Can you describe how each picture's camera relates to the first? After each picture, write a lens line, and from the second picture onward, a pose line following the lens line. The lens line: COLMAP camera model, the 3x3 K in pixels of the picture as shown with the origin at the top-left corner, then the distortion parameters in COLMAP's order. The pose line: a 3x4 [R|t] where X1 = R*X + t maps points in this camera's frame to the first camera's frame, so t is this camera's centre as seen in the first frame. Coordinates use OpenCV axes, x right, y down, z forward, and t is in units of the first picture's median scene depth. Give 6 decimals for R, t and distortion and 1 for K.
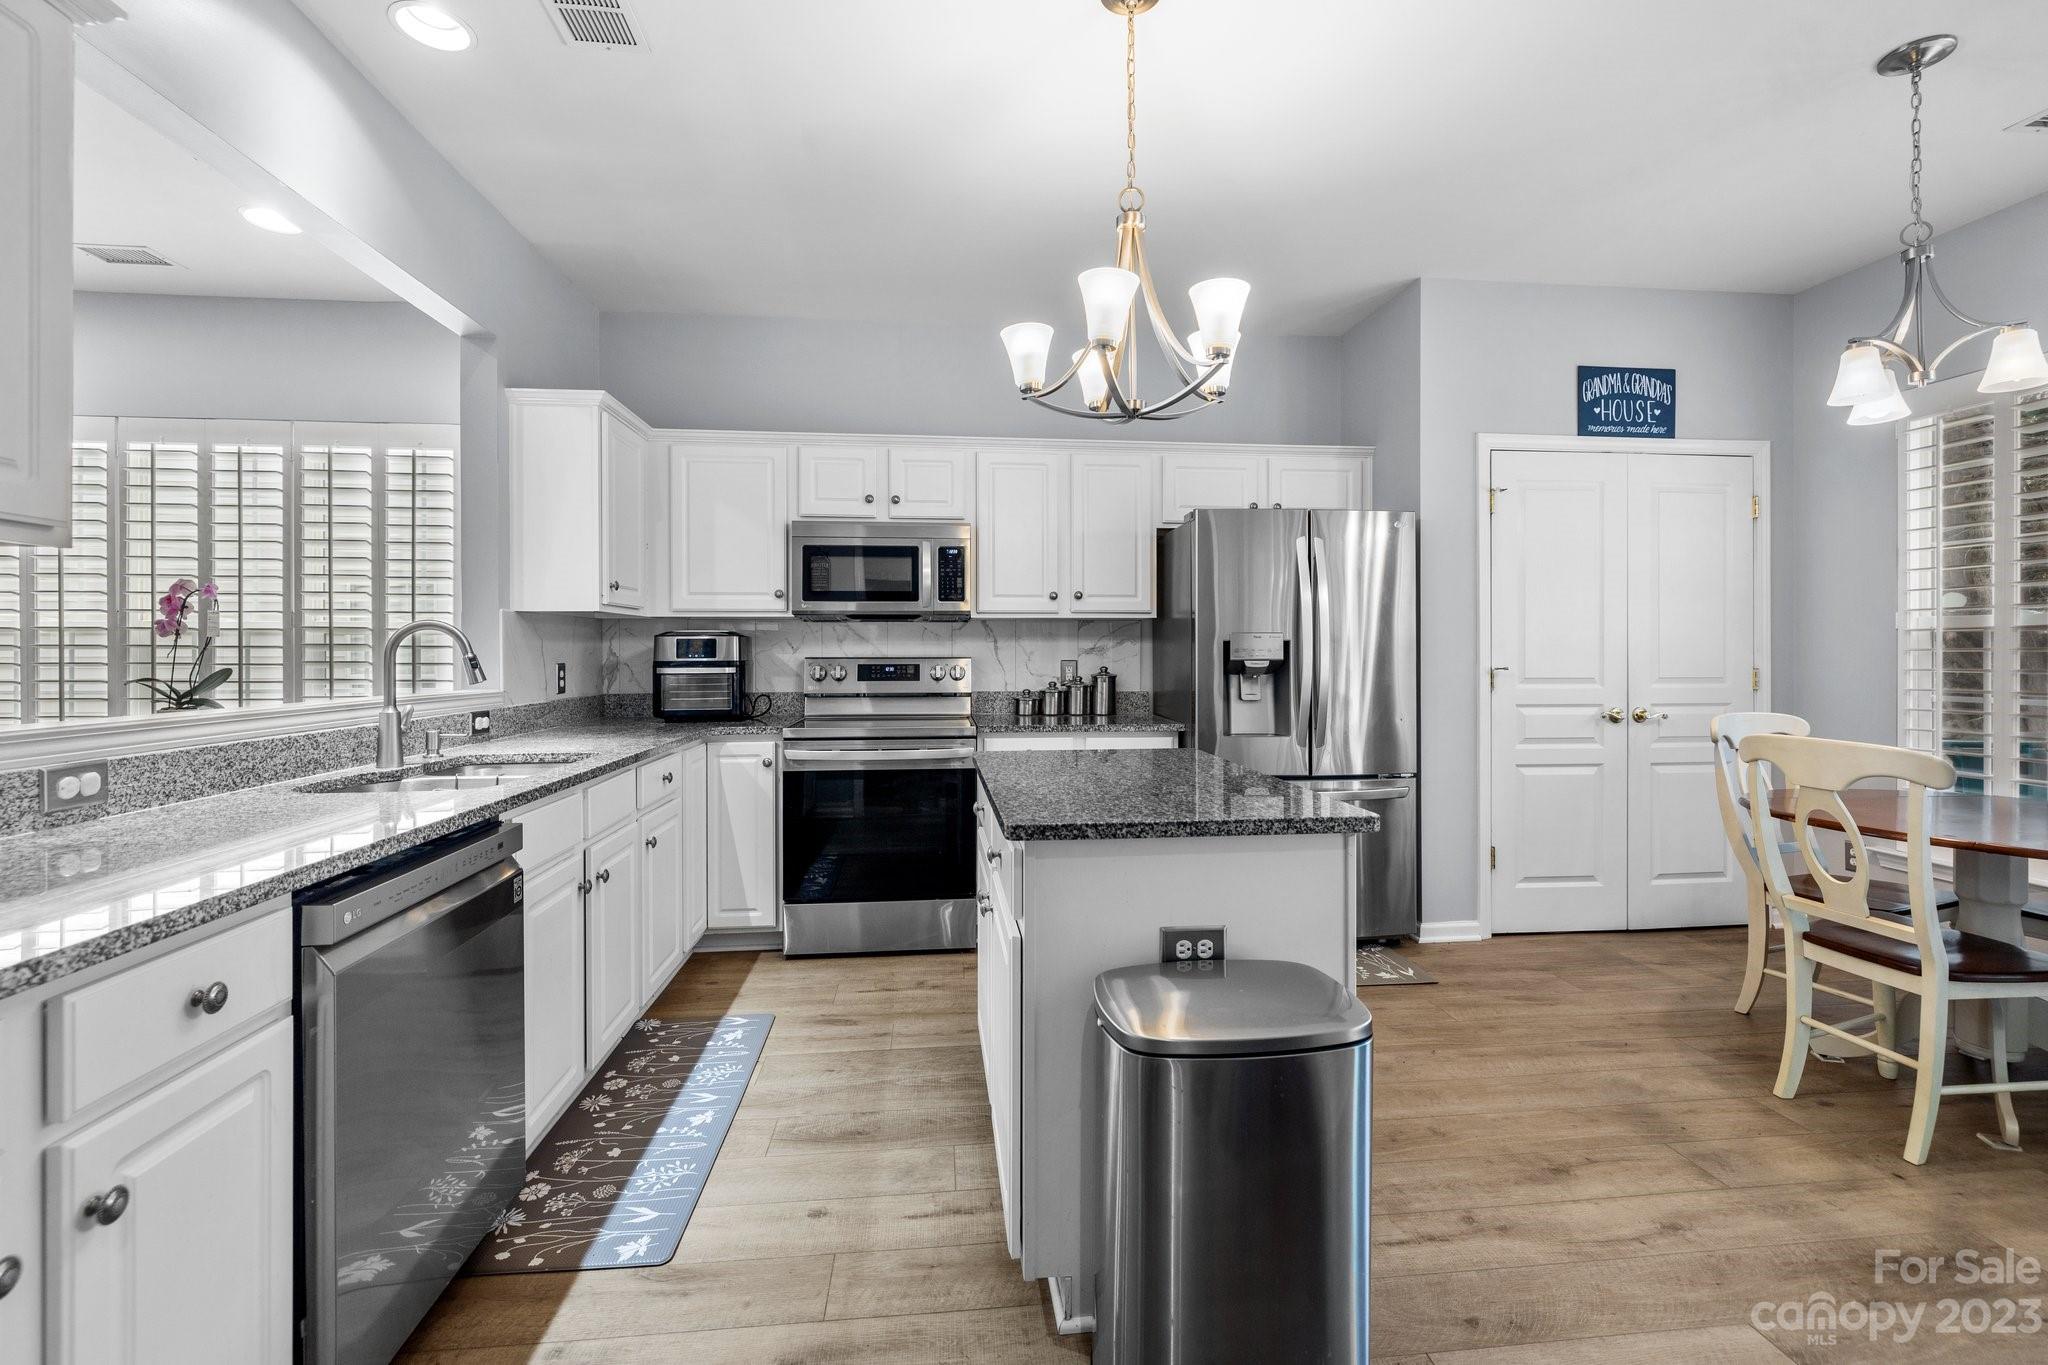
lens RADIAL K [[873.7, 0, 1016.1], [0, 873.7, 656.0], [0, 0, 1]] dist [-0.001649, 0.001409]
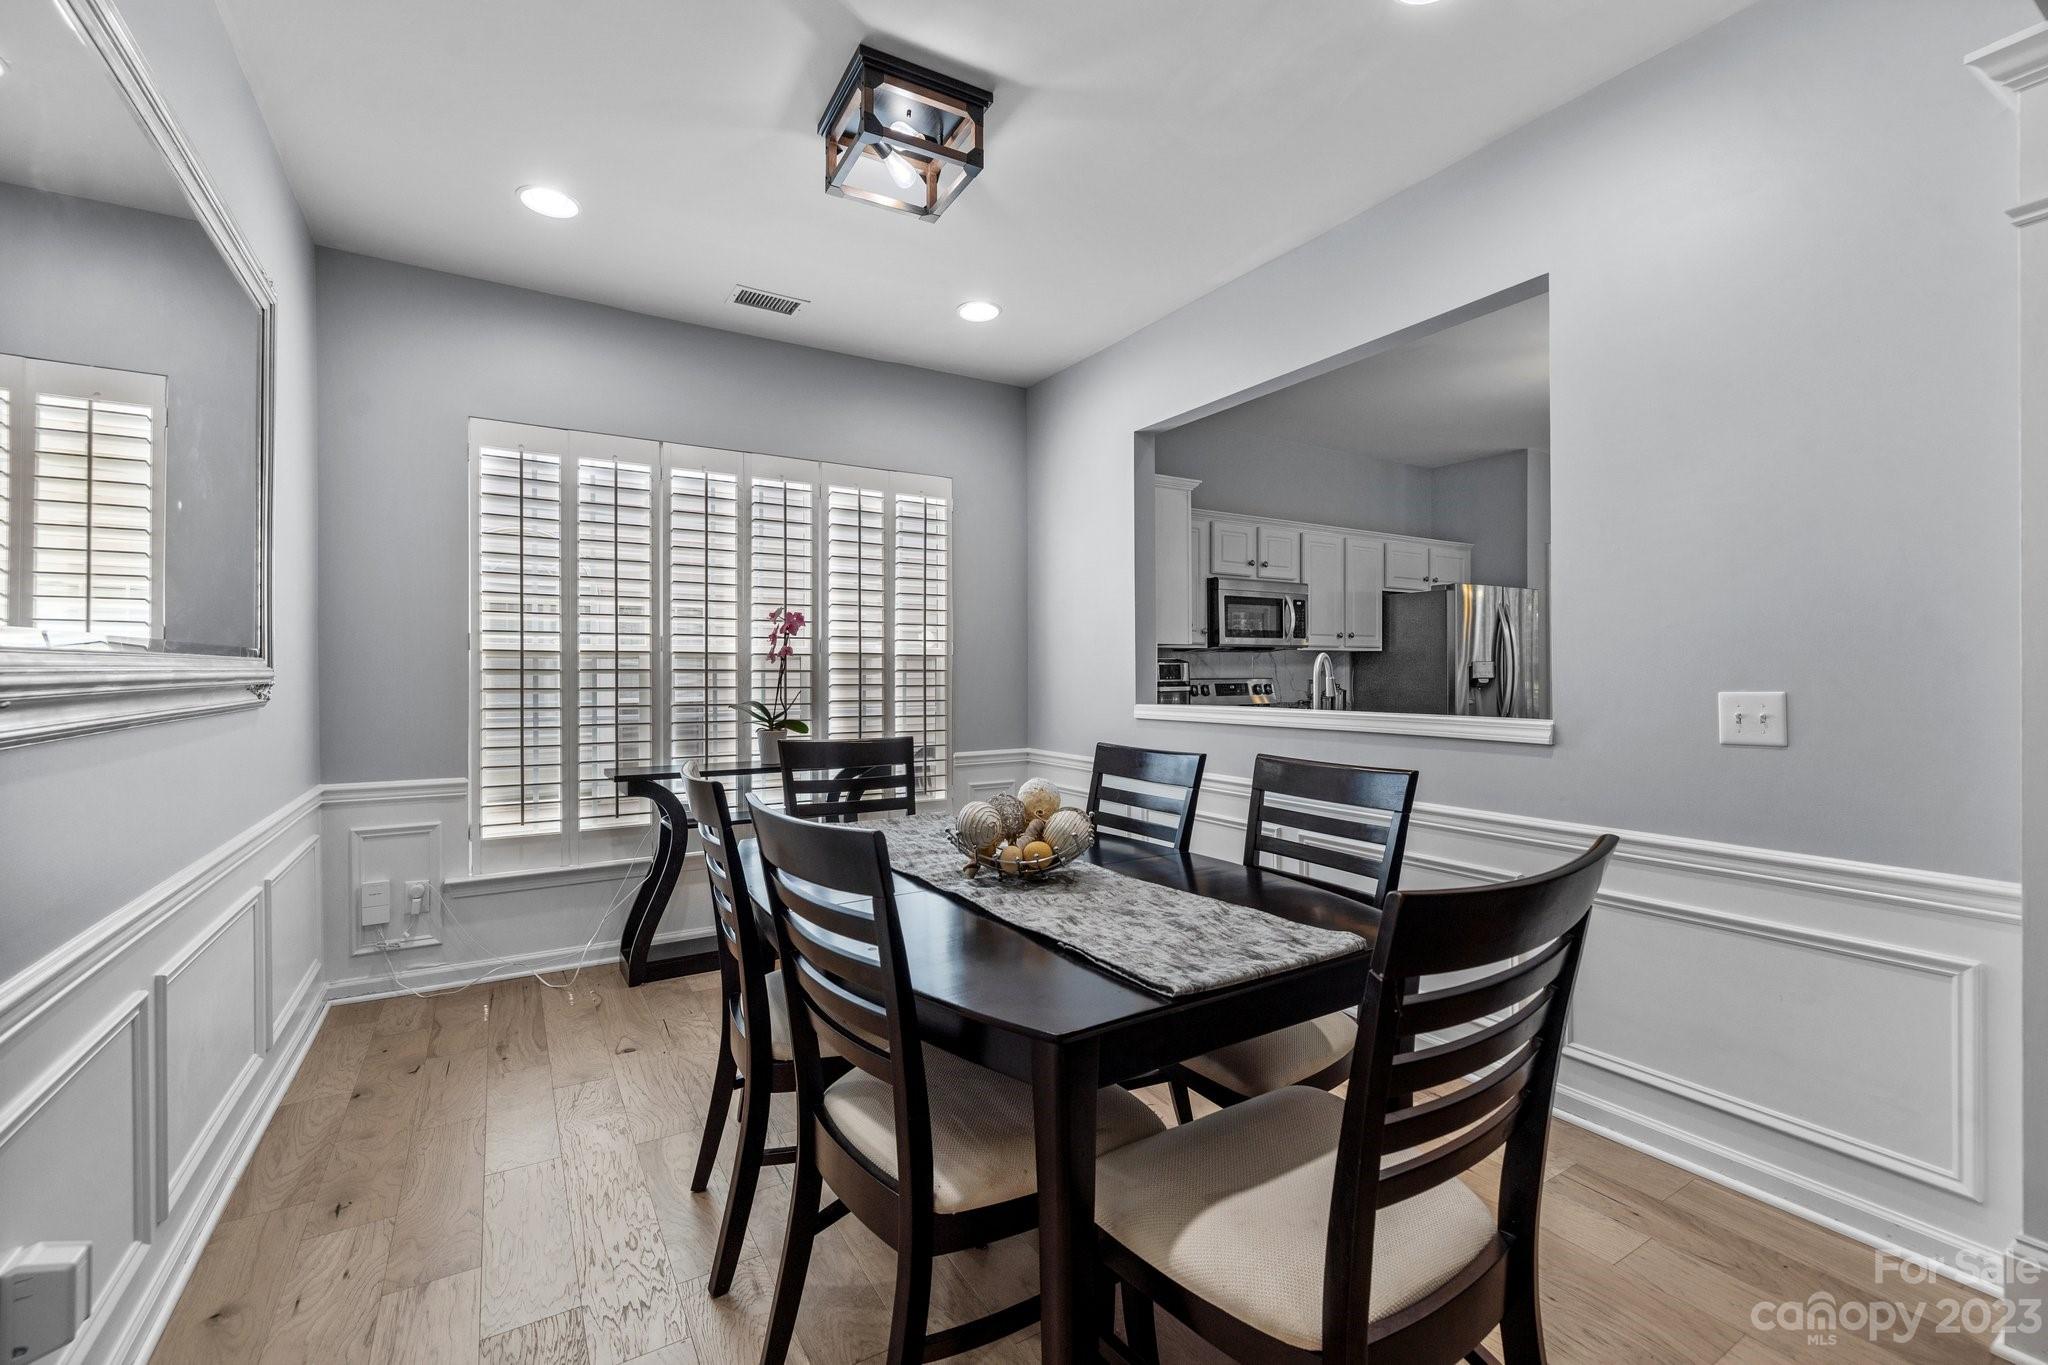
lens RADIAL K [[873.7, 0, 1040.8], [0, 873.7, 677.6], [0, 0, 1]] dist [-0.001649, 0.001409]
pose [[0.898971, -0.005436, 0.437974, -1.077916], [0.003346, 0.999979, 0.005545, -0.007467], [-0.437995, -0.003519, 0.898971, -0.094136]]
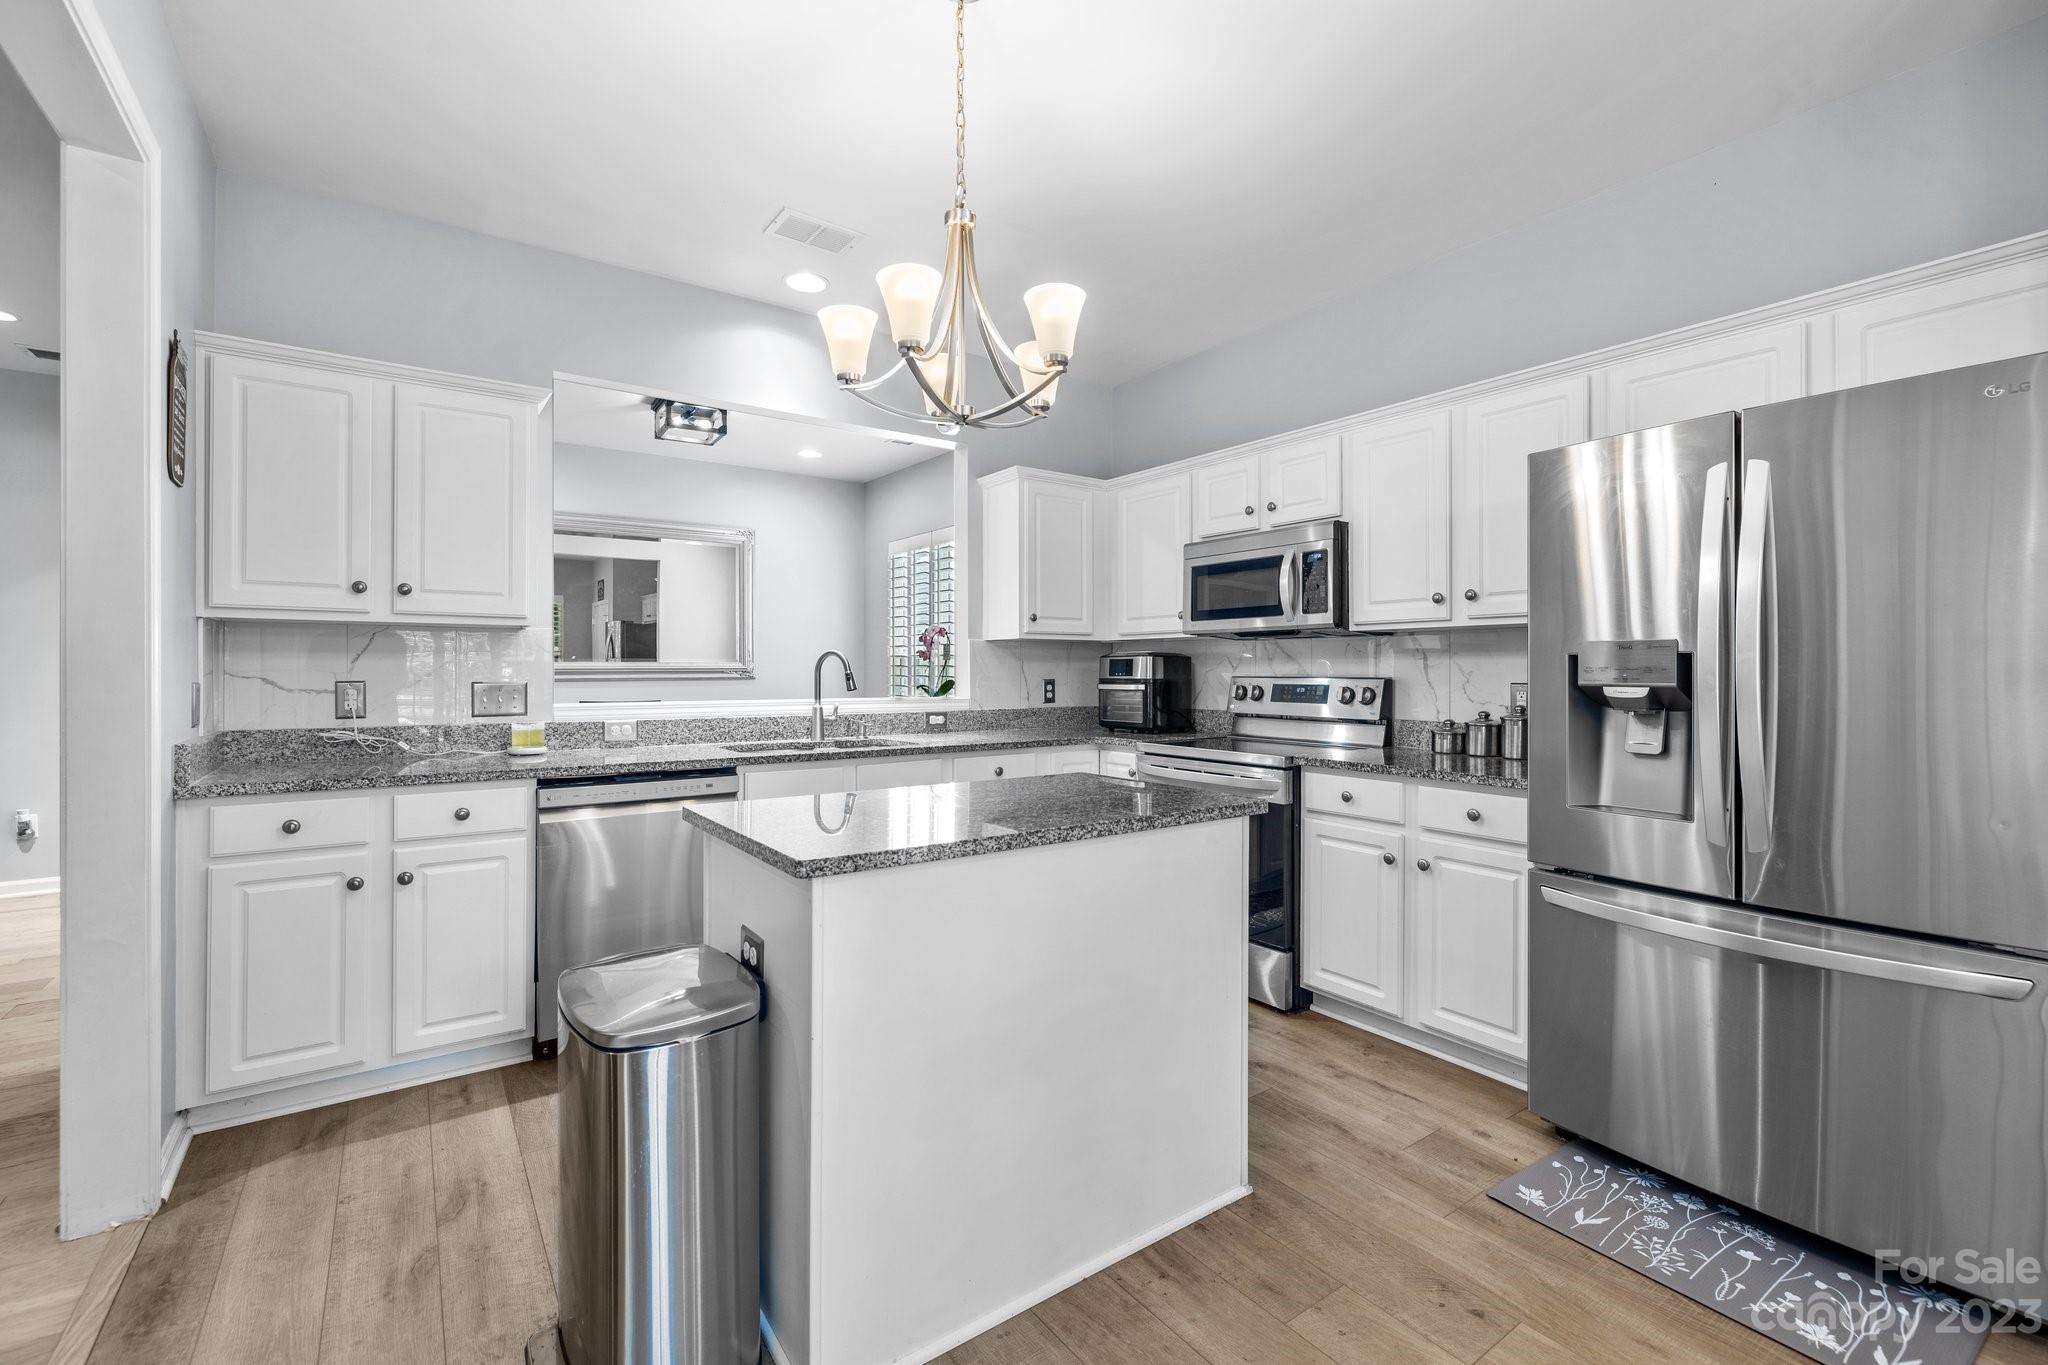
lens RADIAL K [[873.7, 0, 1016.2], [0, 873.7, 669.4], [0, 0, 1]] dist [-0.001649, 0.001409]
pose [[0.491029, 0.001927, -0.871141, 0.544395], [-0.005279, 0.999986, -0.000763, -0.004401], [0.871127, 0.004974, 0.491032, 0.316132]]
